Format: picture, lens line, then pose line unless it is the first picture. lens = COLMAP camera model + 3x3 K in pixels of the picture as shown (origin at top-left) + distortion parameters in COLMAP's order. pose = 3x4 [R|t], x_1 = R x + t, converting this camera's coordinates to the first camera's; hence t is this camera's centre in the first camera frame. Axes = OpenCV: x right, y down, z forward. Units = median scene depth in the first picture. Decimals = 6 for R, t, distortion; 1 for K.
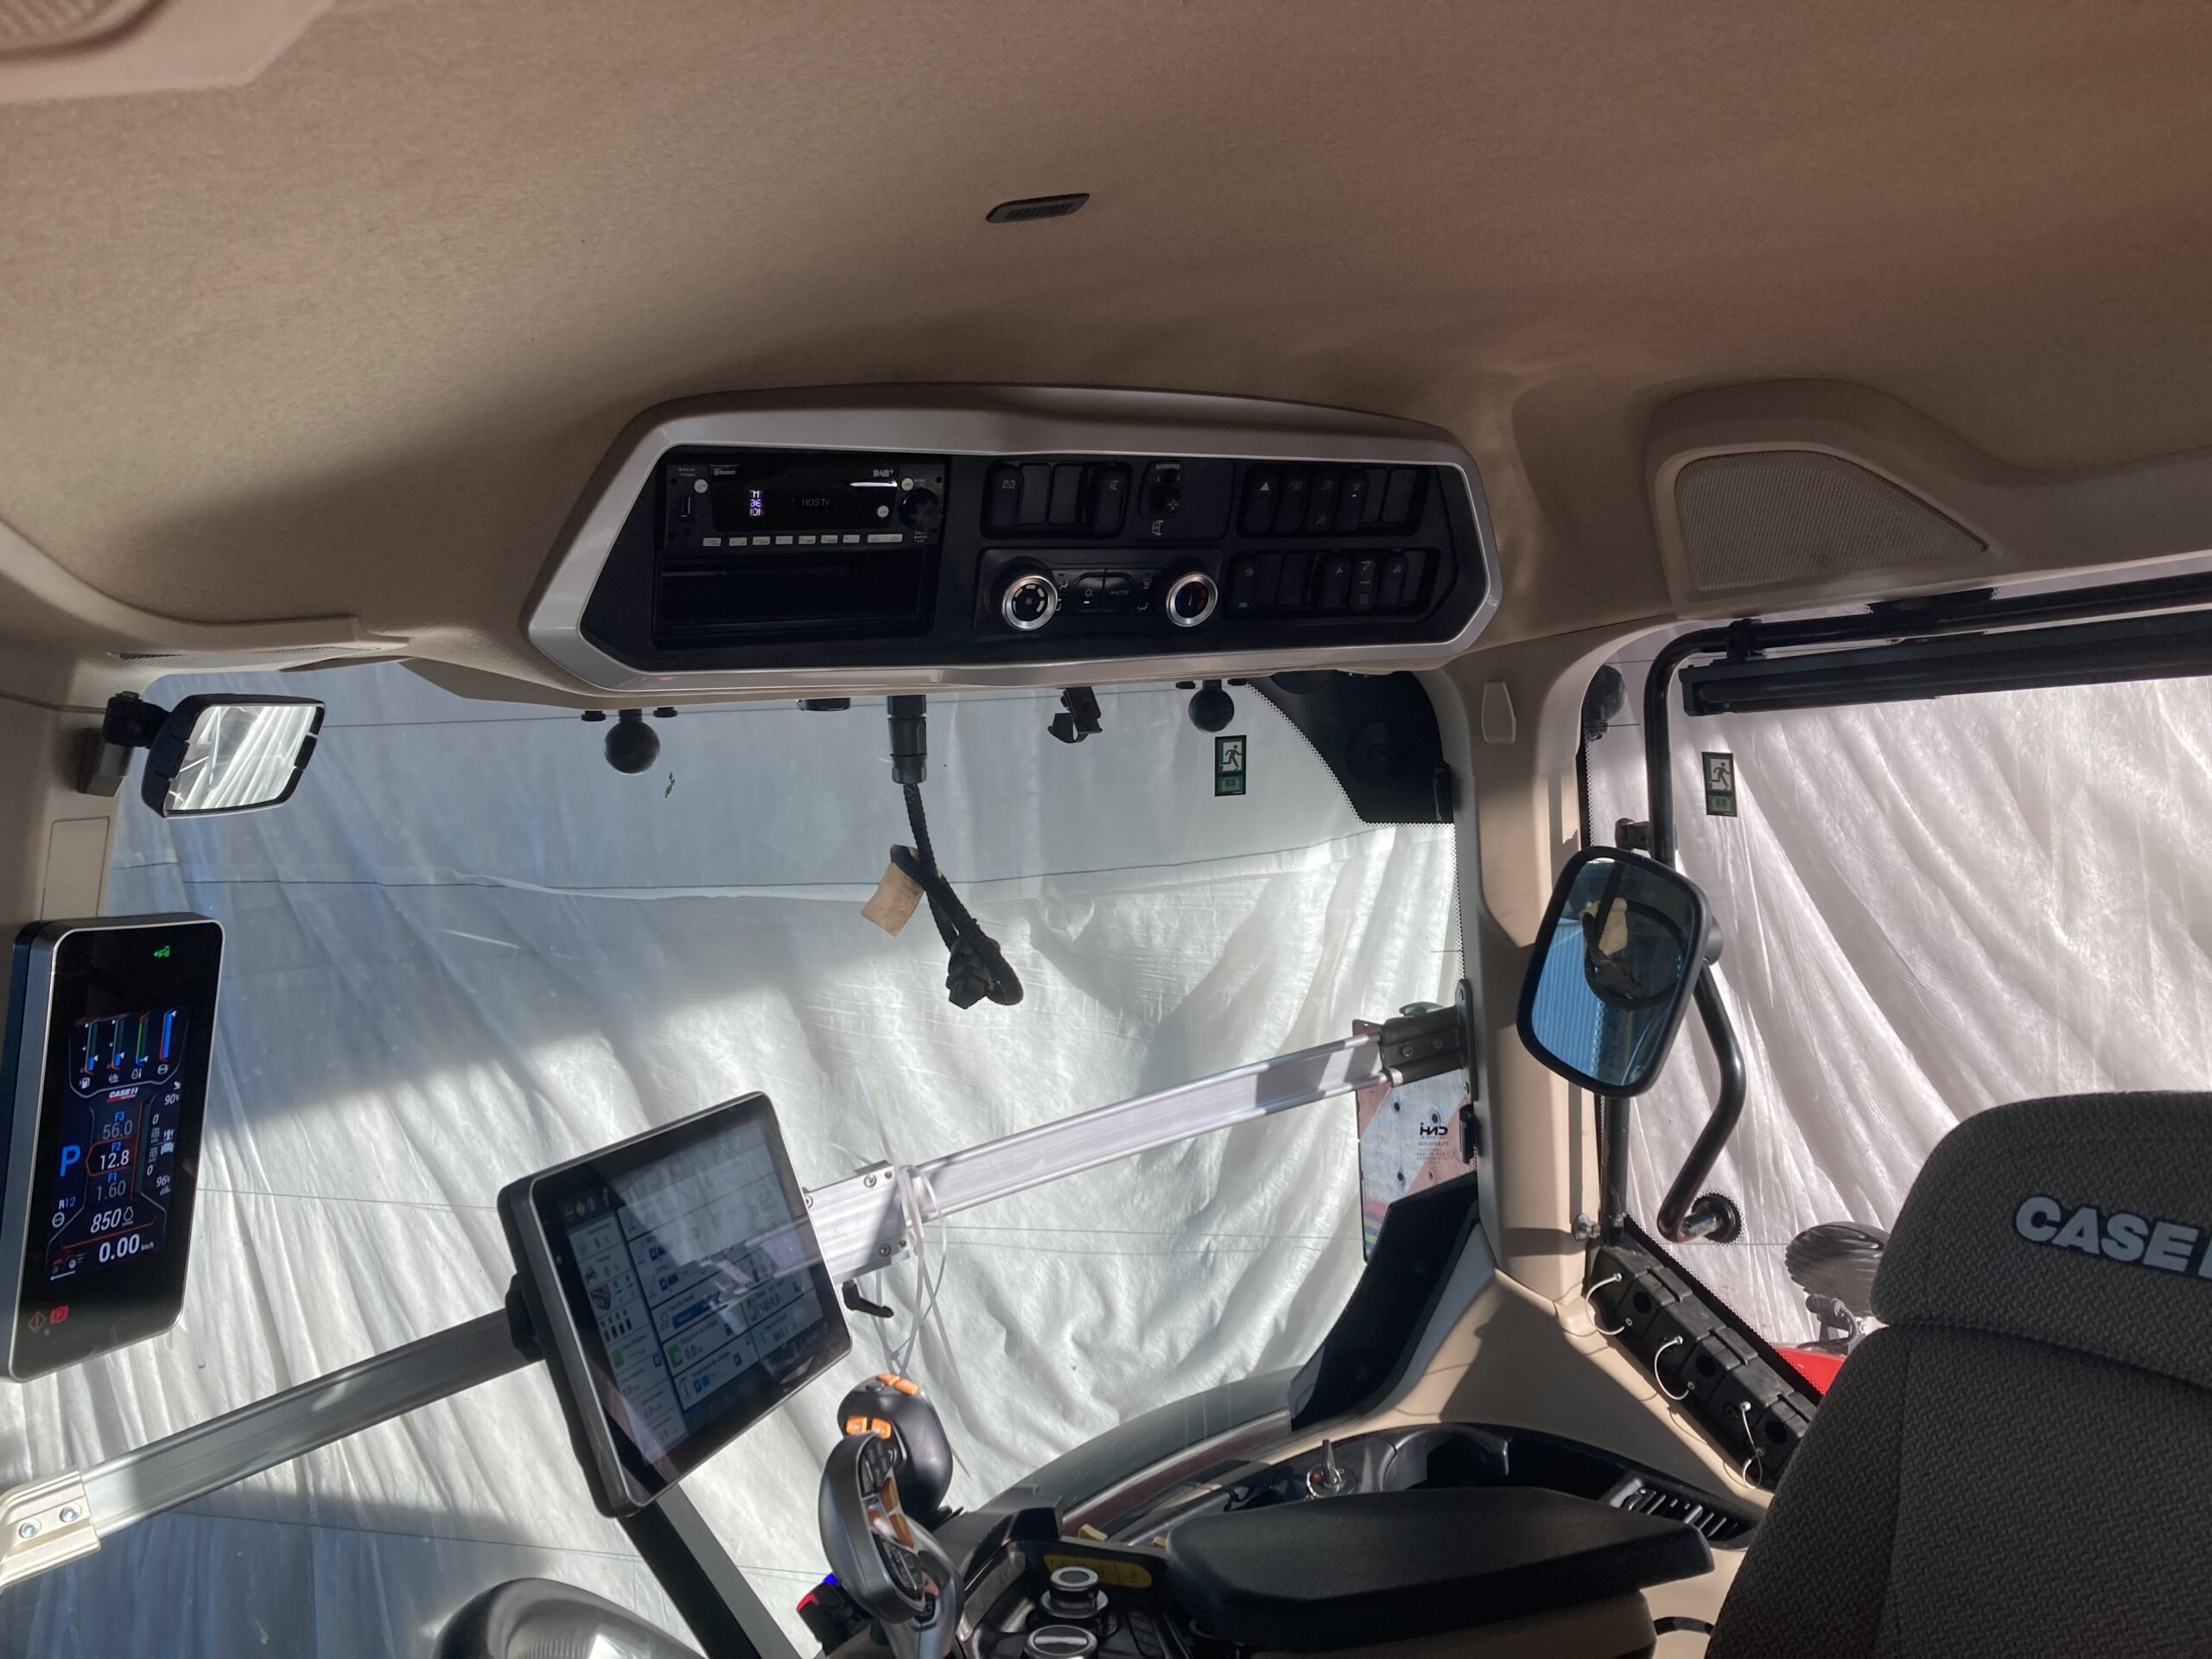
lens RADIAL K [[1783.6, 0, 1144.5], [0, 1783.6, 763.9], [0, 0, 1]] dist [0.028627, -0.044126]
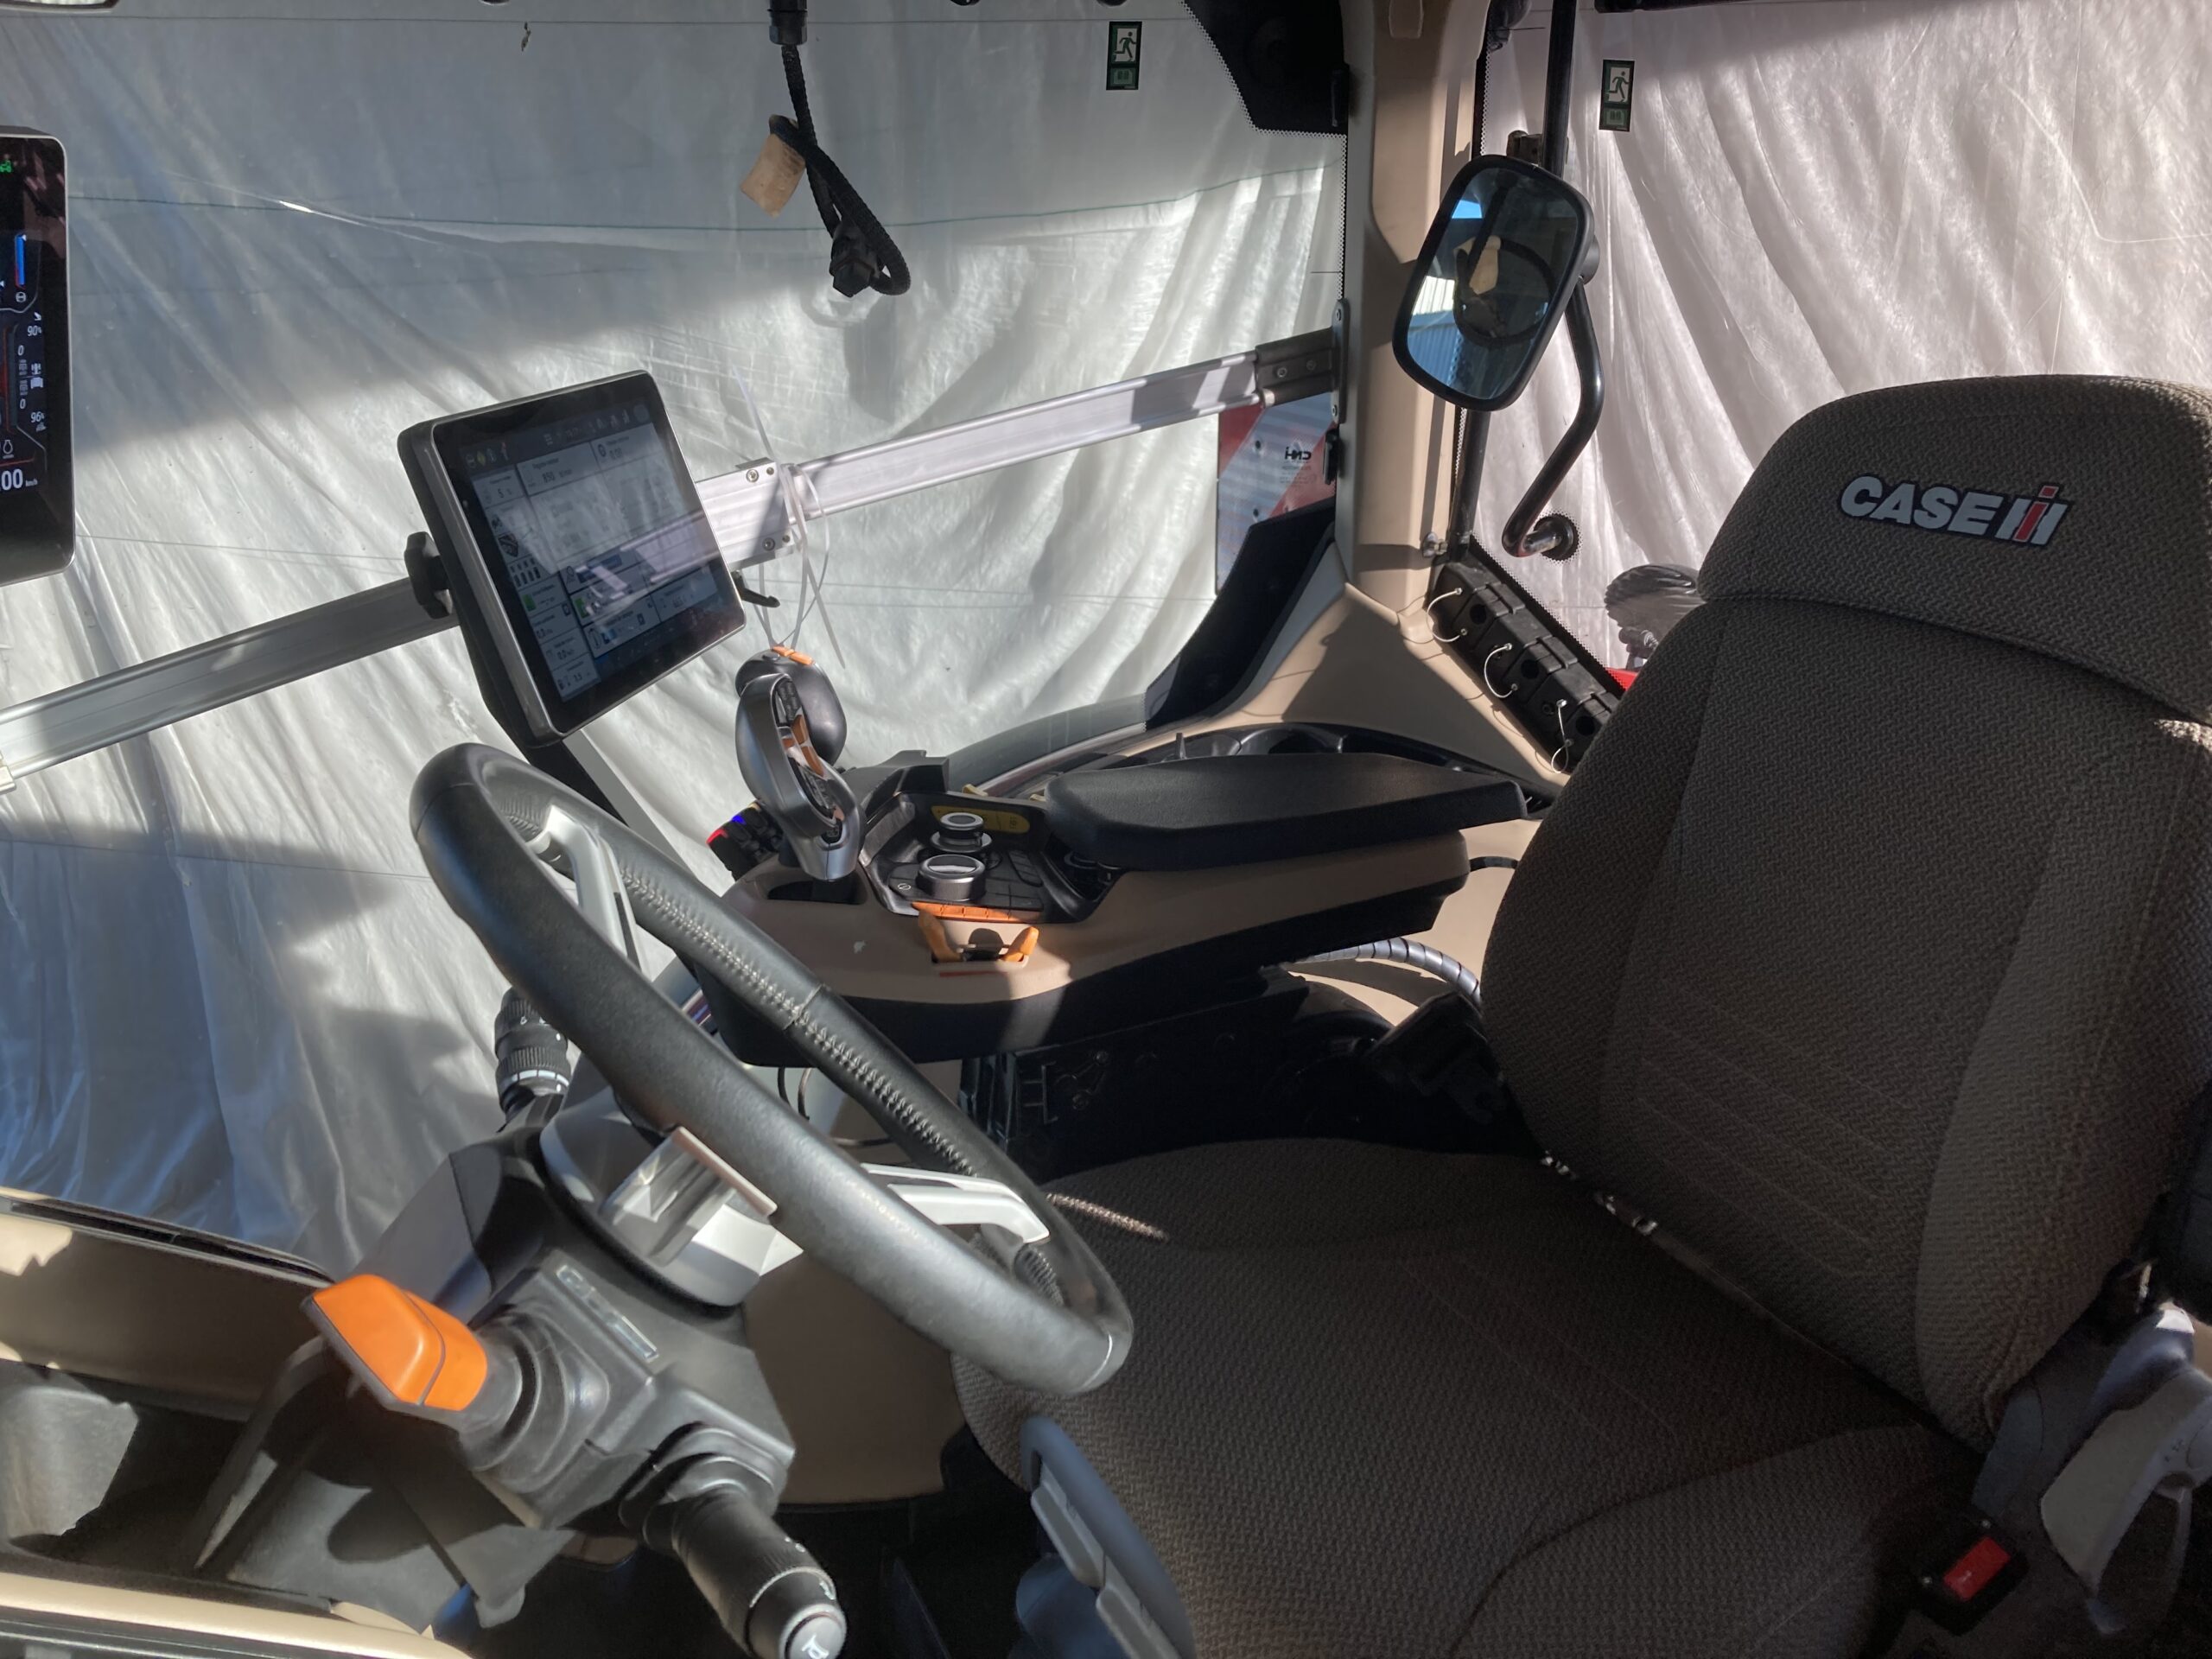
lens RADIAL K [[1783.6, 0, 1126.1], [0, 1783.6, 834.7], [0, 0, 1]] dist [0.028627, -0.044126]
pose [[0.994157, 0.014363, 0.106981, -0.049194], [-0.048539, 0.944733, 0.324227, 0.087499], [-0.096412, -0.327526, 0.939910, -0.044441]]
